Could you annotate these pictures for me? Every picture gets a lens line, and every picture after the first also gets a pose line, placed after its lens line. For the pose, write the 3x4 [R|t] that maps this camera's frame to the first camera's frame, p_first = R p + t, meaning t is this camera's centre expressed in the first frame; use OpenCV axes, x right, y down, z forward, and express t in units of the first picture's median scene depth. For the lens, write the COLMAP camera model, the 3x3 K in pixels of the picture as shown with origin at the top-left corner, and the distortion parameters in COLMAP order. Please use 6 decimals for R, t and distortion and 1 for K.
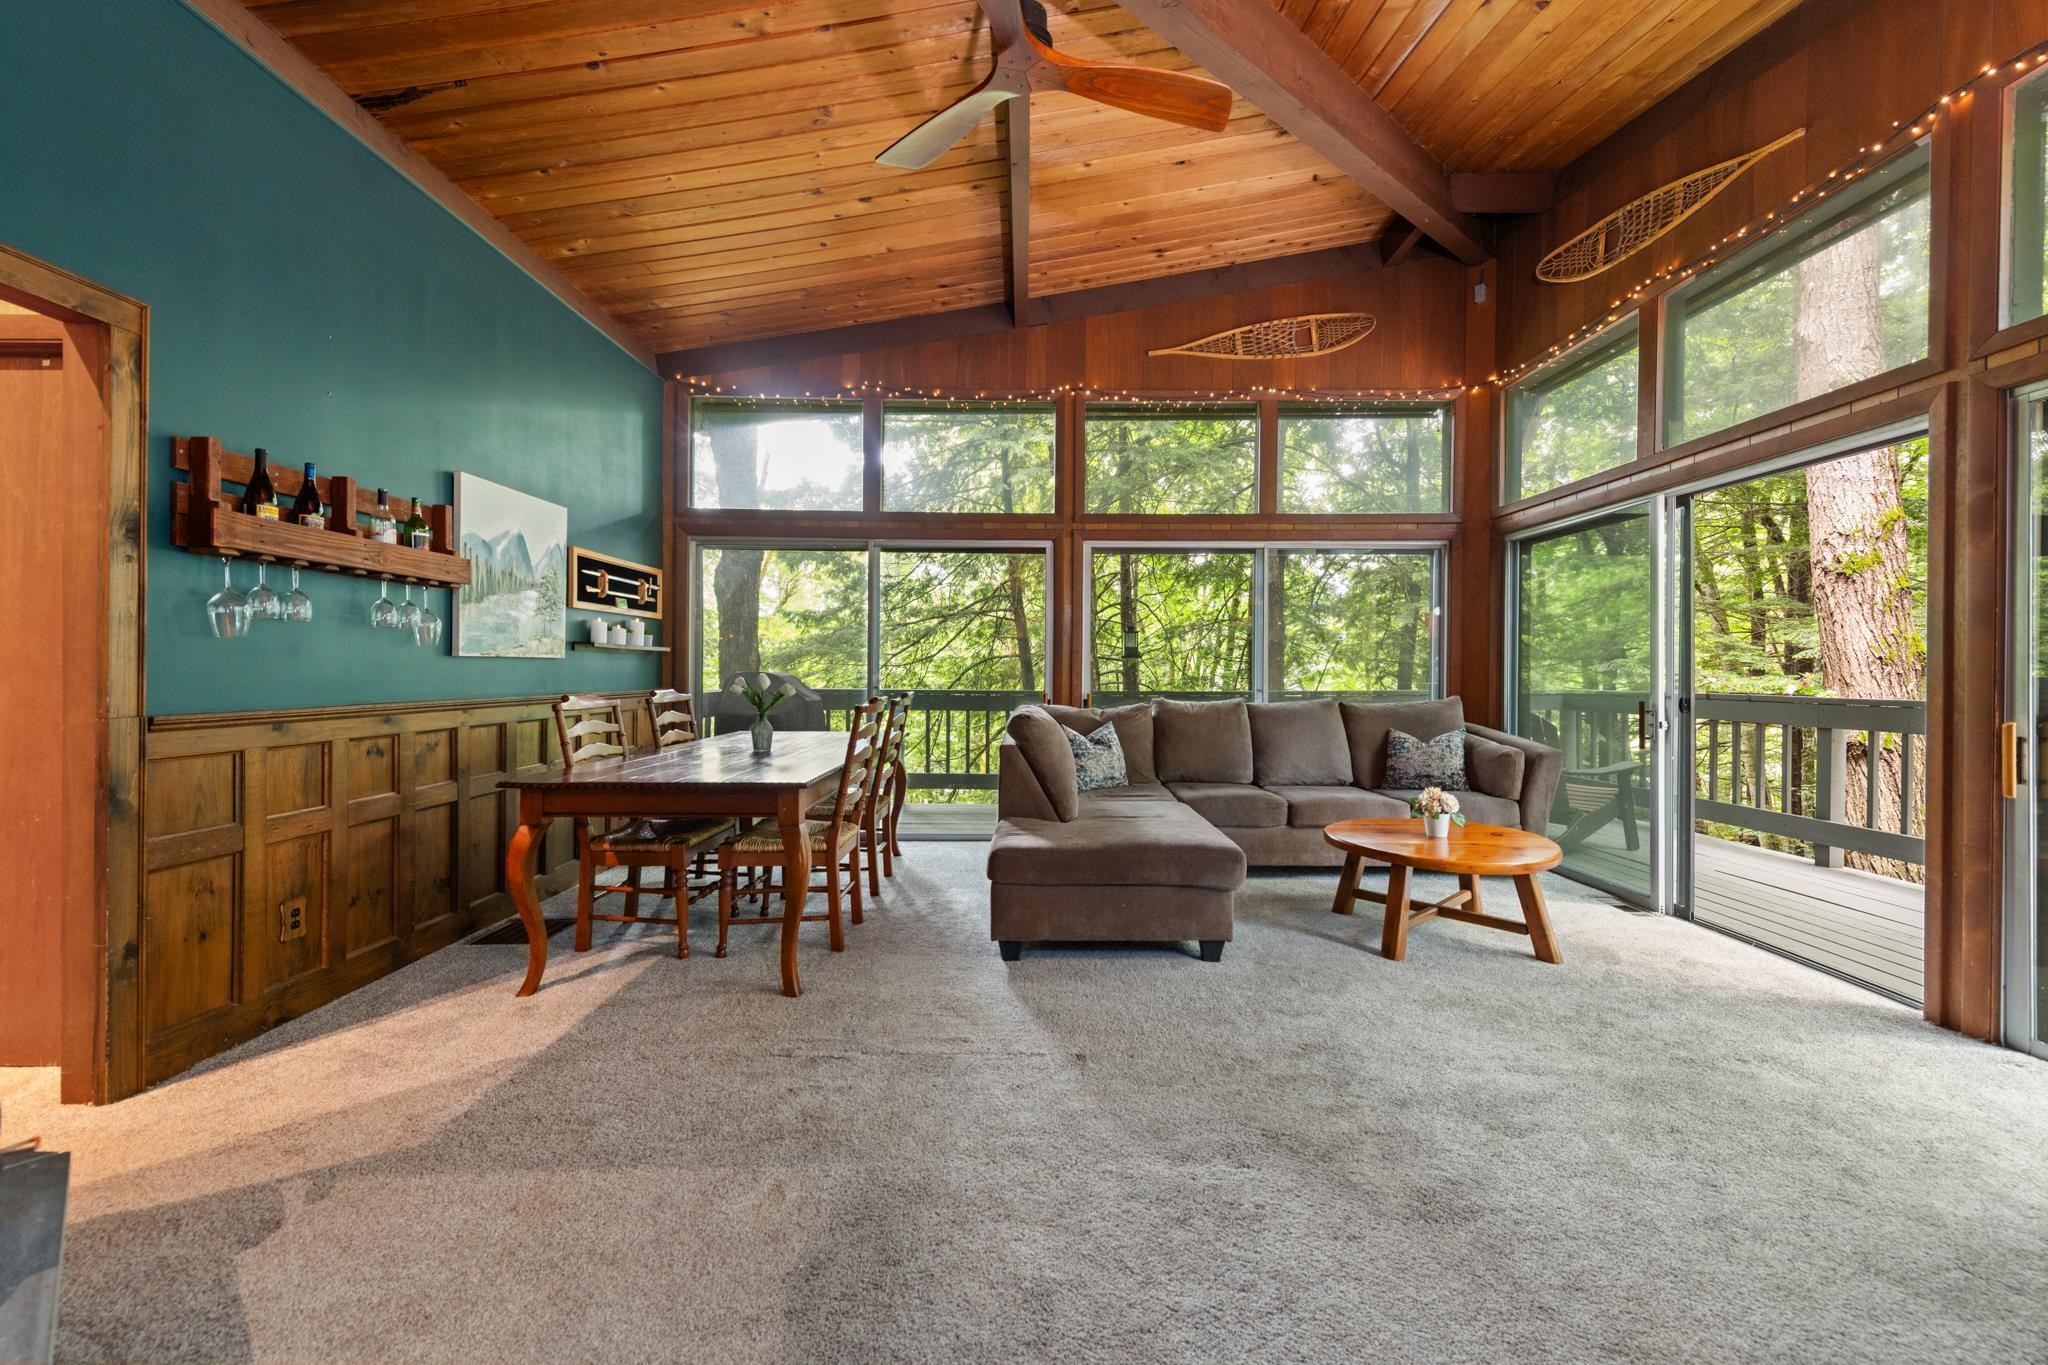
lens RADIAL K [[820.0, 0, 1014.3], [0, 820.0, 674.9], [0, 0, 1]] dist [0.010903, -0.000915]
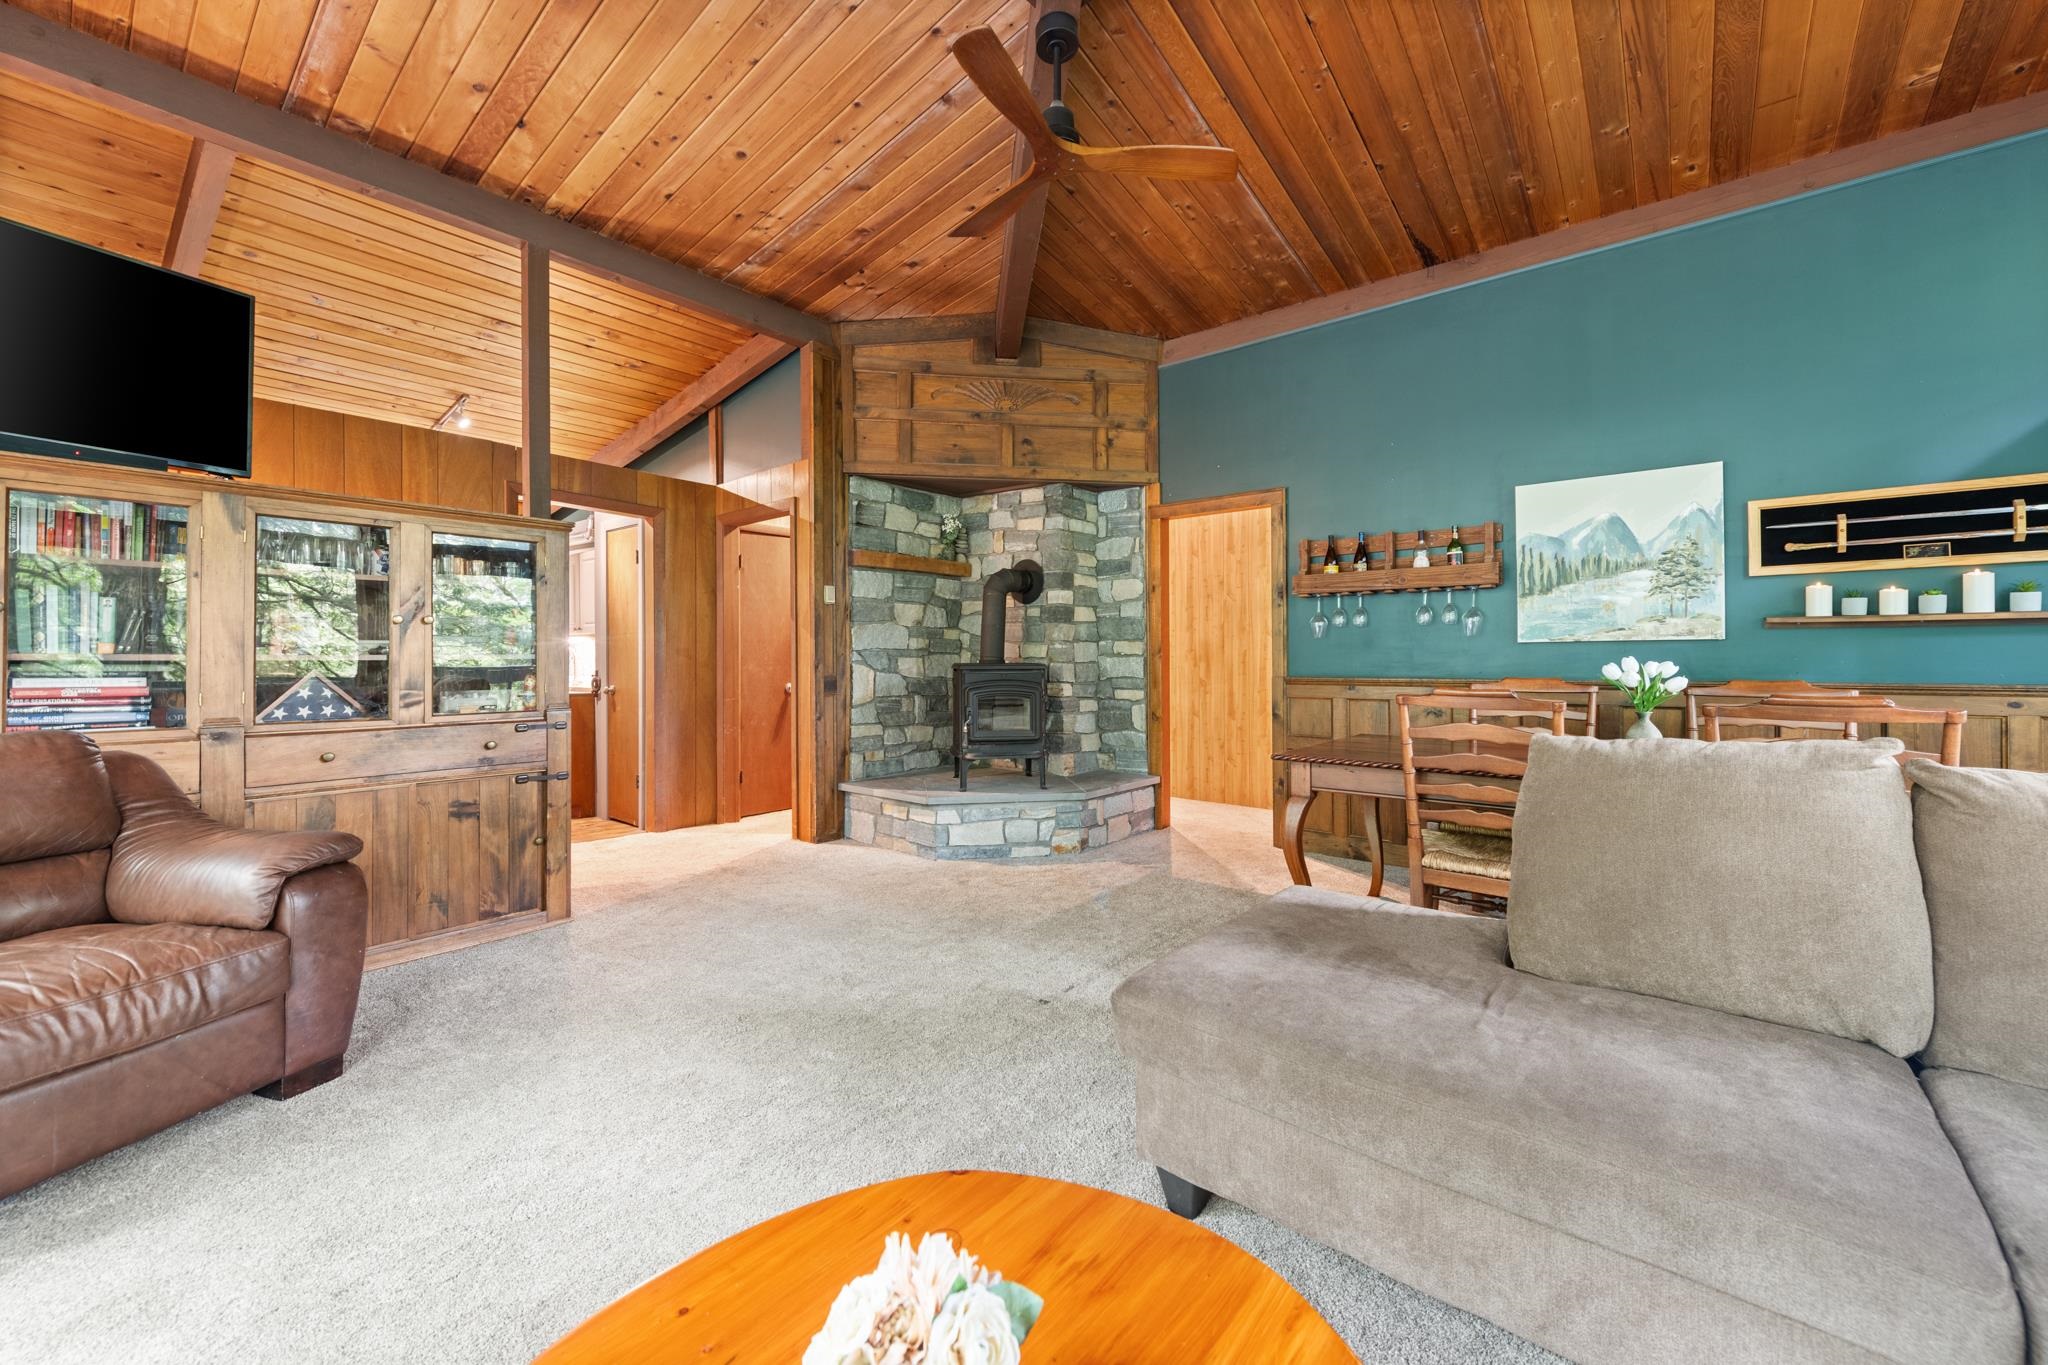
lens RADIAL K [[820.0, 0, 1044.0], [0, 820.0, 649.1], [0, 0, 1]] dist [0.010903, -0.000915]
pose [[-0.623097, -0.007548, -0.782108, 0.585286], [-0.001314, 0.999962, -0.008604, -0.002088], [0.782144, -0.004334, -0.623083, 1.049289]]
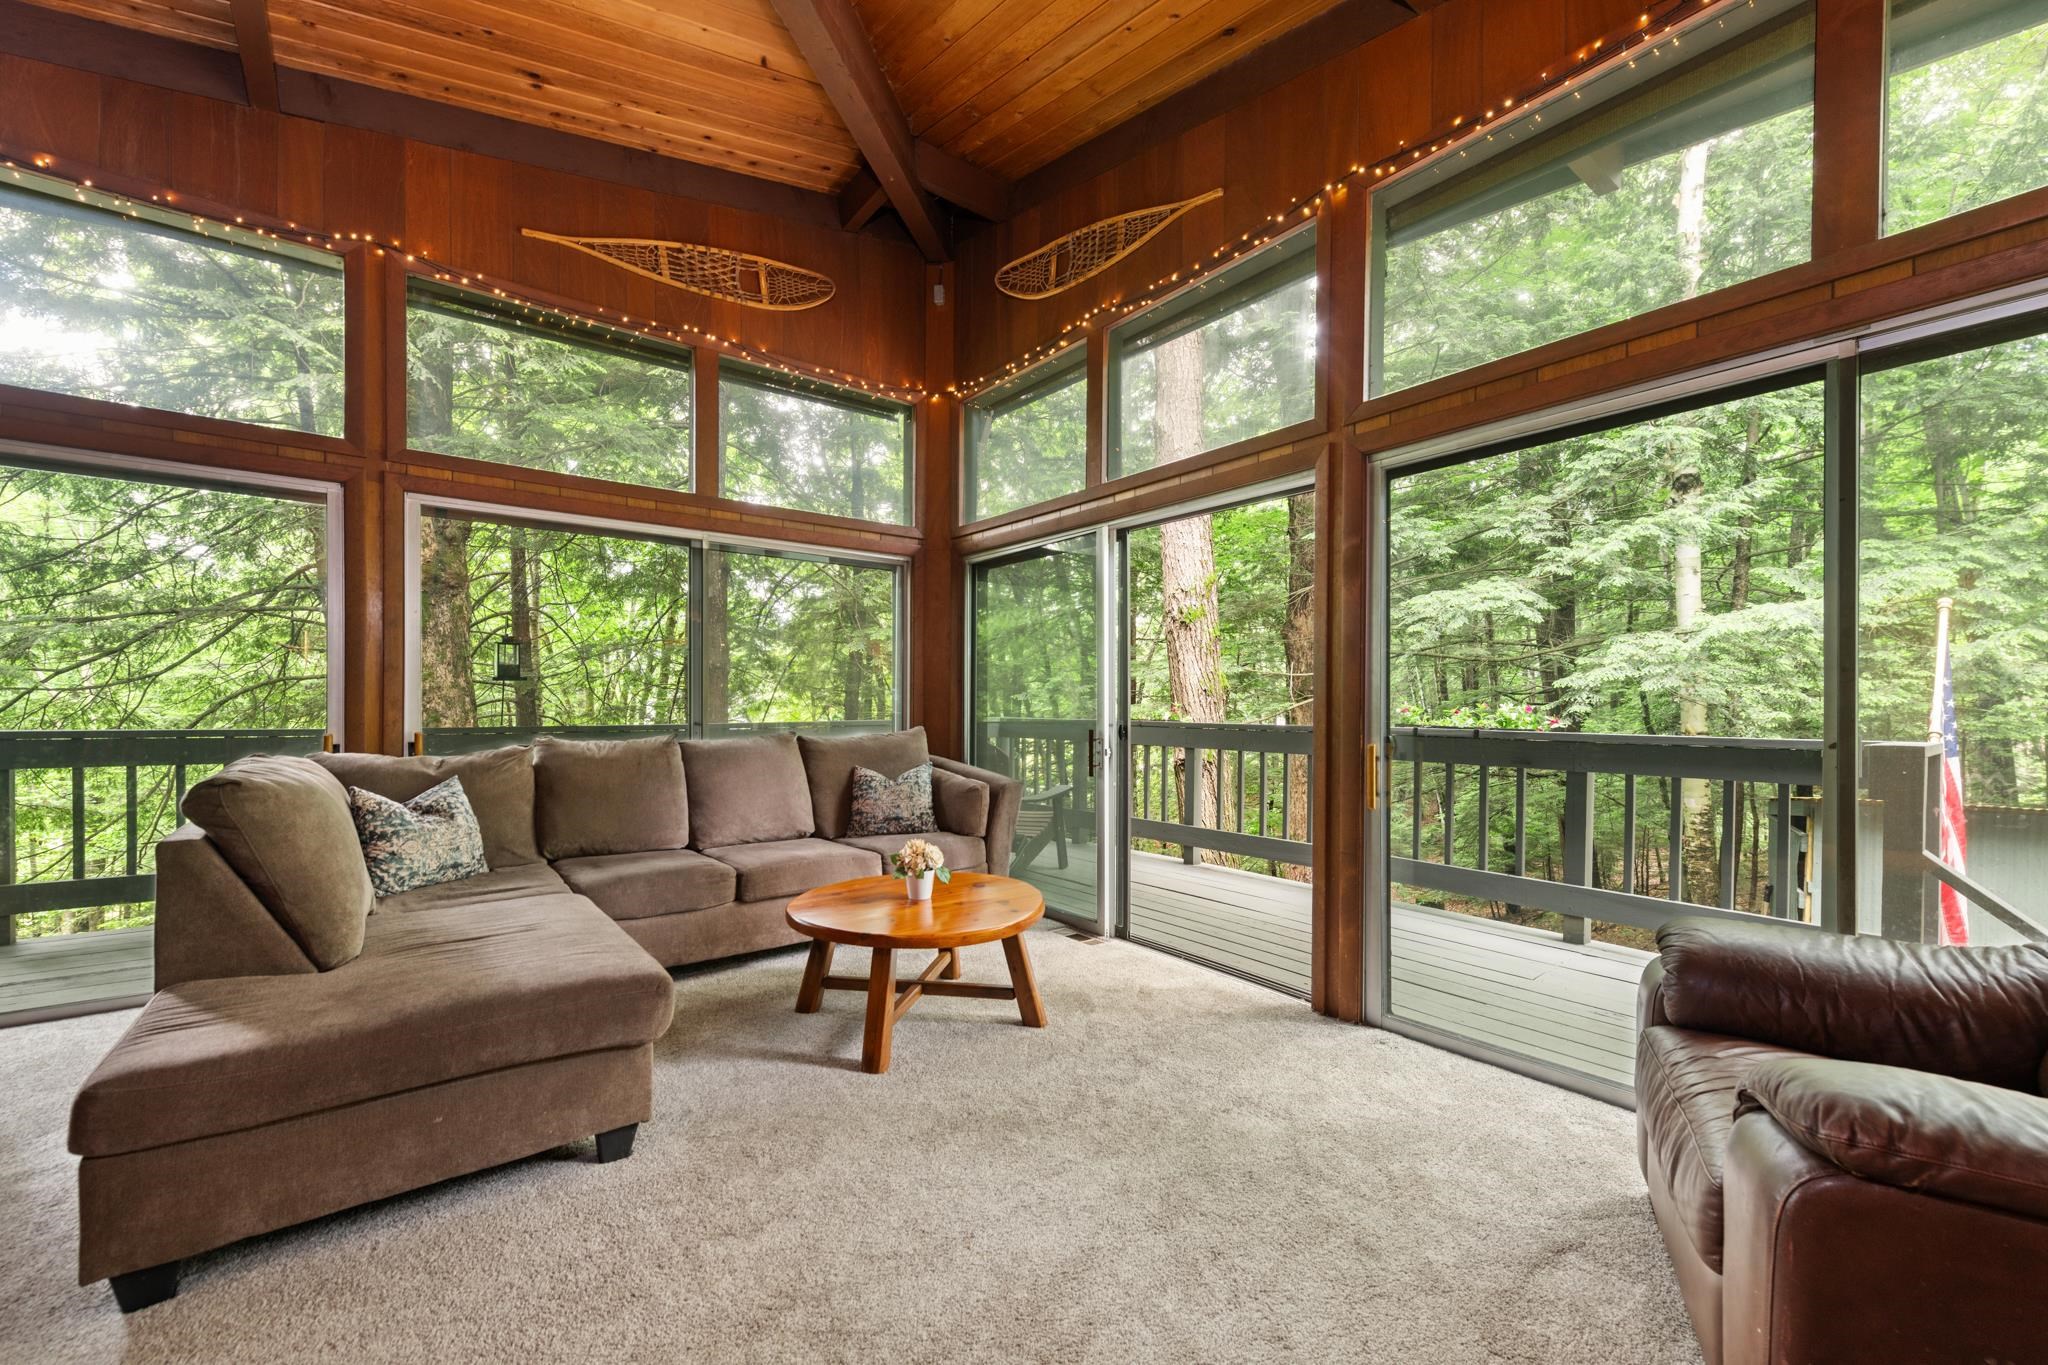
lens RADIAL K [[820.0, 0, 1050.5], [0, 820.0, 716.0], [0, 0, 1]] dist [0.010903, -0.000915]
pose [[0.769487, -0.009995, 0.638584, 0.080811], [0.000786, 0.999892, 0.014702, 0.000586], [-0.638662, -0.010811, 0.769411, 0.256750]]
